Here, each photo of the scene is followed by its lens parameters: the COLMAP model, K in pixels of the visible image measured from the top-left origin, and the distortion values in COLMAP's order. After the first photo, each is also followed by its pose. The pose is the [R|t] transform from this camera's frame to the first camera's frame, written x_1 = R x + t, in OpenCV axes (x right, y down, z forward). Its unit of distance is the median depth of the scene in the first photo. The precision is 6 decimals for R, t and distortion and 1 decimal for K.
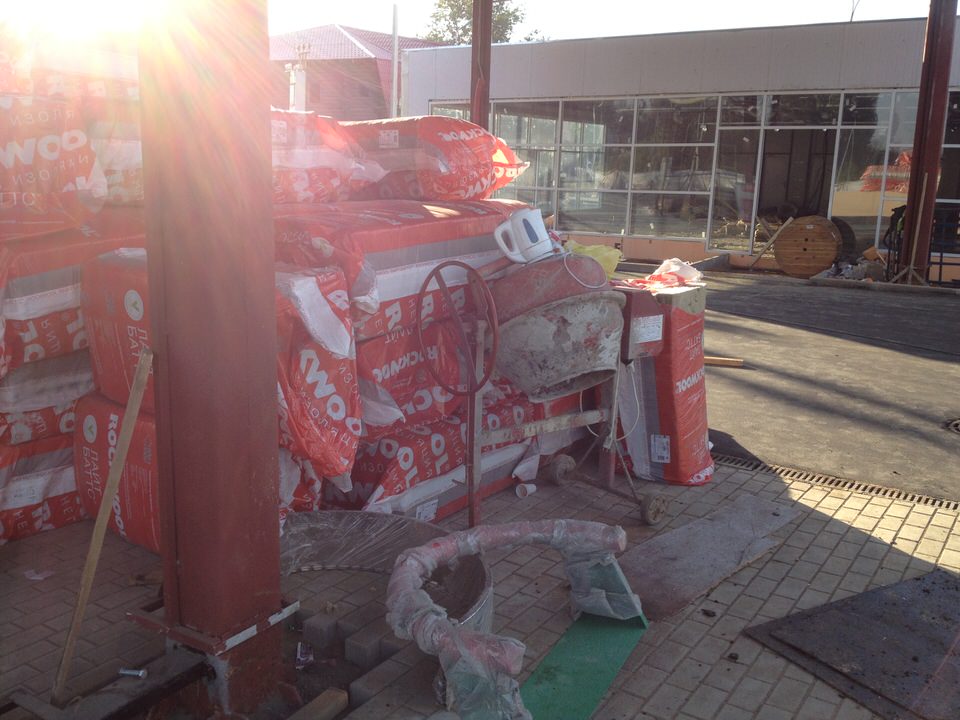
lens RADIAL K [[895.9, 0, 474.4], [0, 895.9, 361.1], [0, 0, 1]] dist [0.151653, -0.315695]
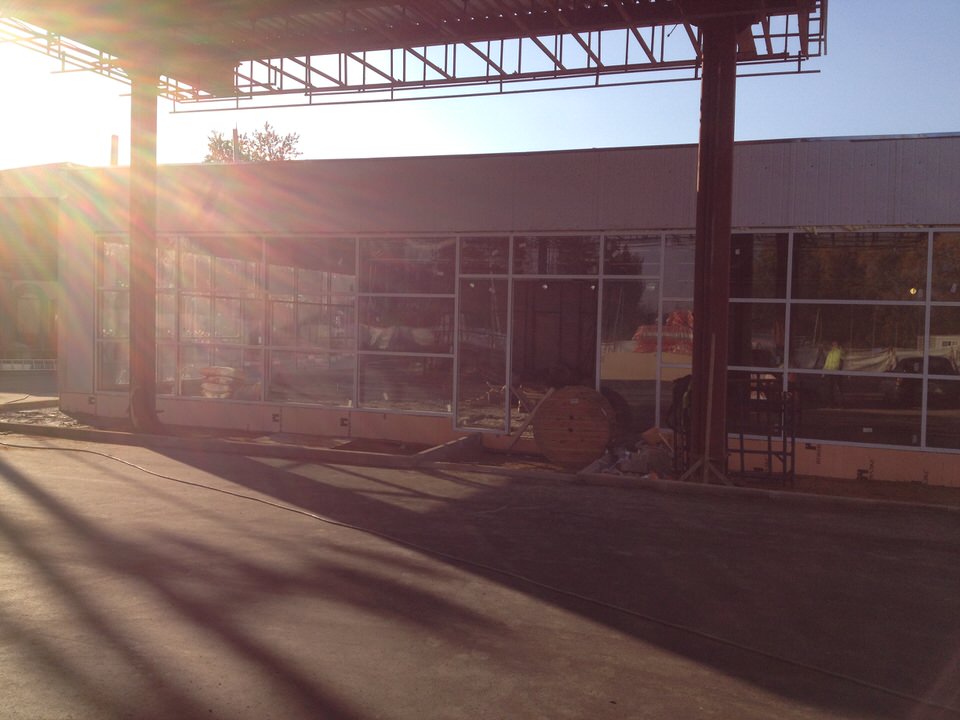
lens RADIAL K [[950.0, 0, 458.4], [0, 950.0, 328.5], [0, 0, 1]] dist [0.285449, -0.388069]
pose [[0.977944, 0.001140, 0.208862, 0.105245], [0.040955, 0.979525, -0.197111, -0.052469], [-0.204810, 0.201318, 0.957875, 0.237101]]
